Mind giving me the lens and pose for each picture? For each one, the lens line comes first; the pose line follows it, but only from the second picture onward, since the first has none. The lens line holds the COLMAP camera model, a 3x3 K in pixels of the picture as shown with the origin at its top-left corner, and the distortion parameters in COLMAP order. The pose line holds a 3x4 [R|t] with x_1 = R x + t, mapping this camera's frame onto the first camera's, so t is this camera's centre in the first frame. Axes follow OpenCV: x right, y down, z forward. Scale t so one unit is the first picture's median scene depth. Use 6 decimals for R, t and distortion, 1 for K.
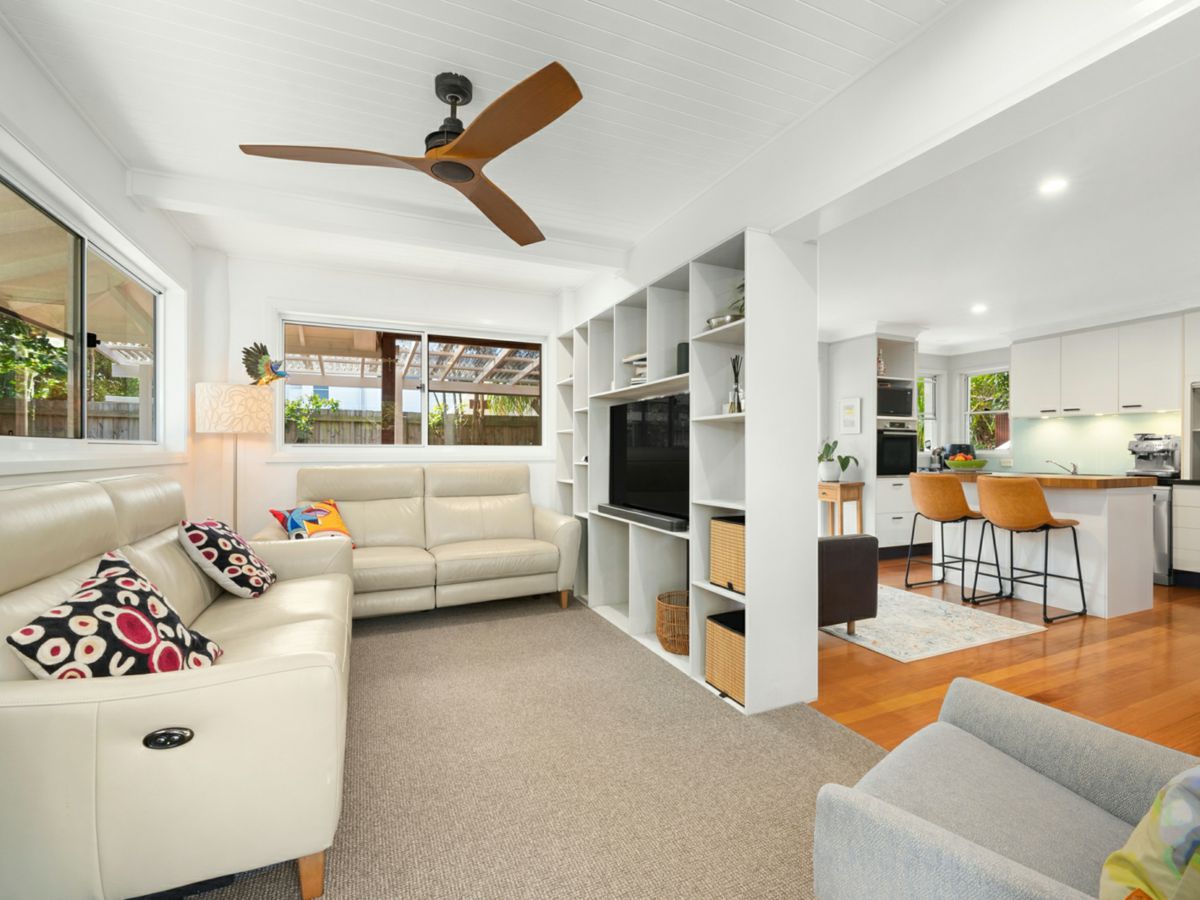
lens RADIAL K [[538.9, 0, 606.7], [0, 538.9, 454.4], [0, 0, 1]] dist [-0.002537, -0.000273]
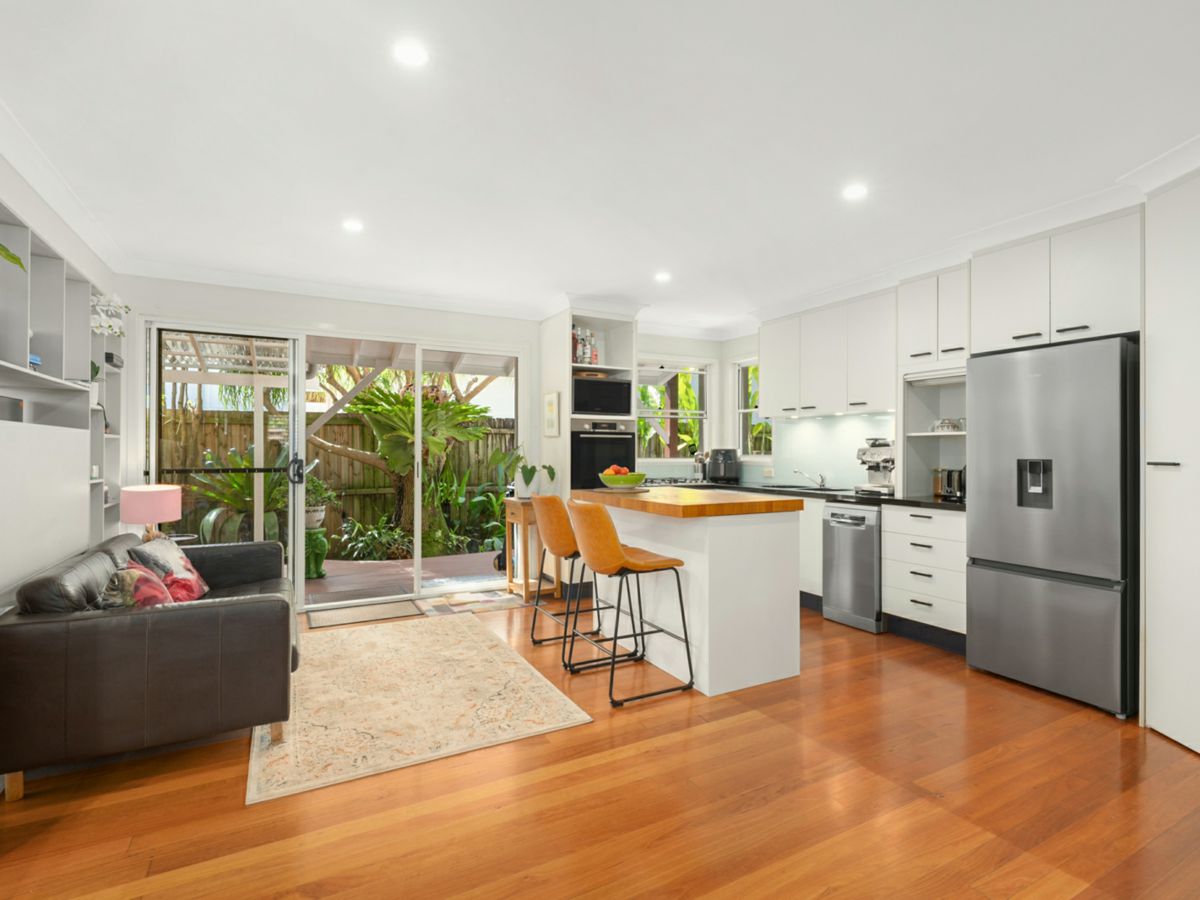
lens RADIAL K [[595.7, 0, 602.4], [0, 595.7, 451.6], [0, 0, 1]] dist [0.000972, 0.000266]
pose [[0.996823, 0.000885, 0.079648, 0.477643], [-0.000641, 0.999995, -0.003086, -0.014638], [-0.079651, 0.003026, 0.996818, 0.137347]]
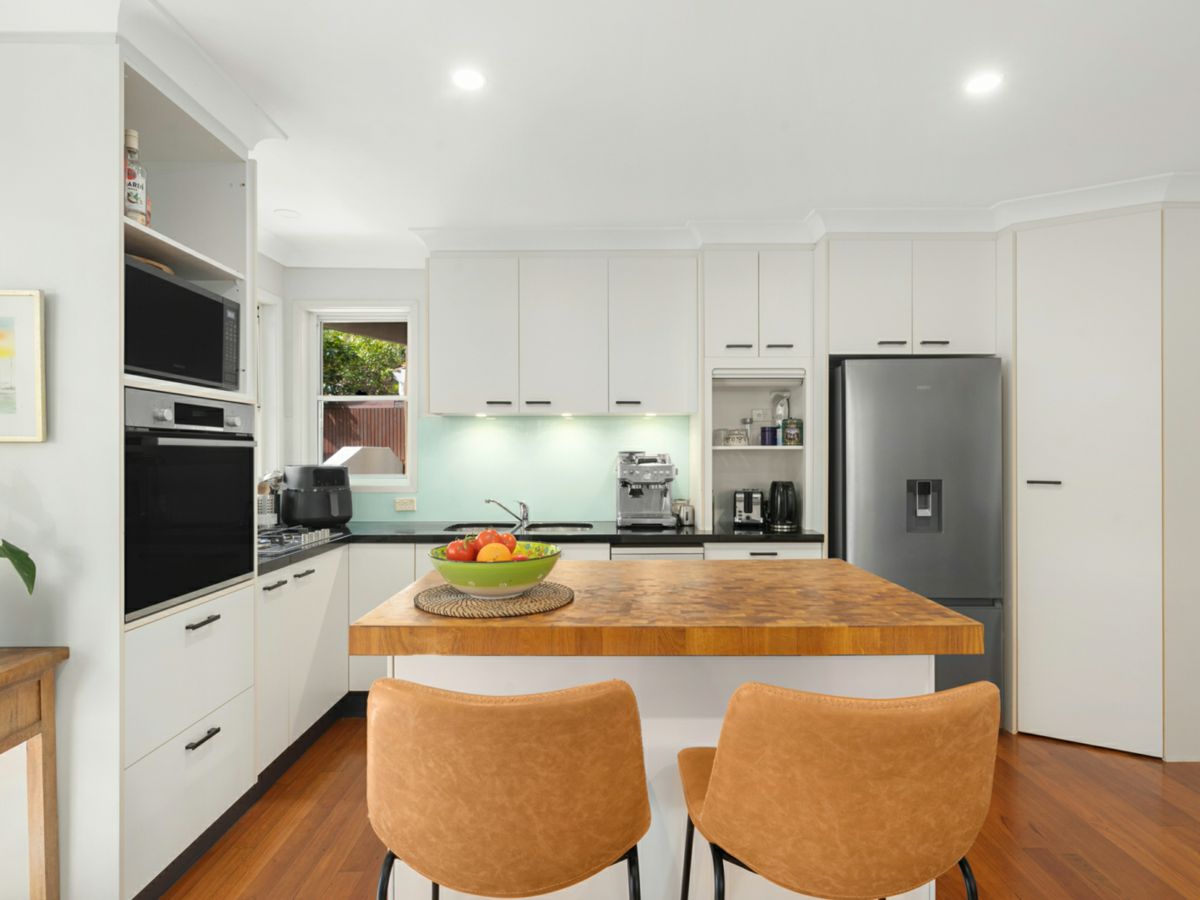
lens RADIAL K [[635.0, 0, 605.9], [0, 635.0, 455.3], [0, 0, 1]] dist [-0.003013, -0.001287]
pose [[0.401543, -0.006693, 0.915816, 0.323596], [0.006482, 0.999969, 0.004465, -0.033804], [-0.915817, 0.004144, 0.401574, 0.679722]]
